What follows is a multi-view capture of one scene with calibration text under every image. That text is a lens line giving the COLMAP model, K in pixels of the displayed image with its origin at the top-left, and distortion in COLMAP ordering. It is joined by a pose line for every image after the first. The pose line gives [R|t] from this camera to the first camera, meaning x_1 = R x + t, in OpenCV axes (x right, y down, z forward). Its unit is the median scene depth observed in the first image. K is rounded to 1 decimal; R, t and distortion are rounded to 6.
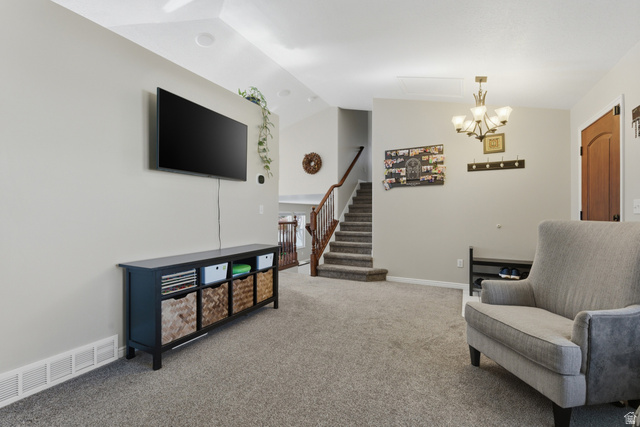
lens RADIAL K [[278.8, 0, 326.2], [0, 278.8, 212.5], [0, 0, 1]] dist [-0.016735, 0.000152]
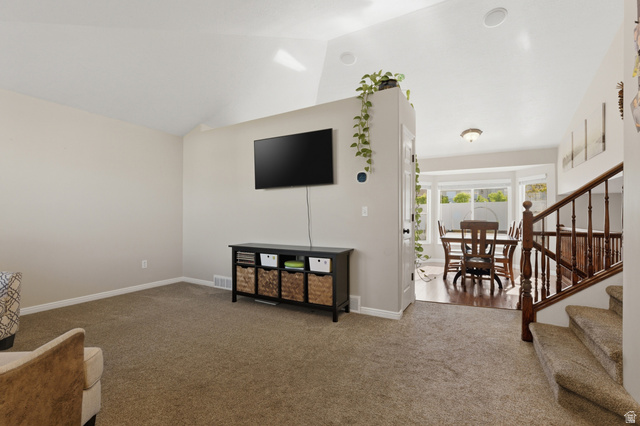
lens RADIAL K [[286.0, 0, 319.0], [0, 286.0, 217.3], [0, 0, 1]] dist [-0.004355, 0.000245]
pose [[-0.051972, -0.004509, -0.998638, 0.561096], [0.000631, 0.999989, -0.004548, 0.009780], [0.998648, -0.000867, -0.051969, 0.755039]]
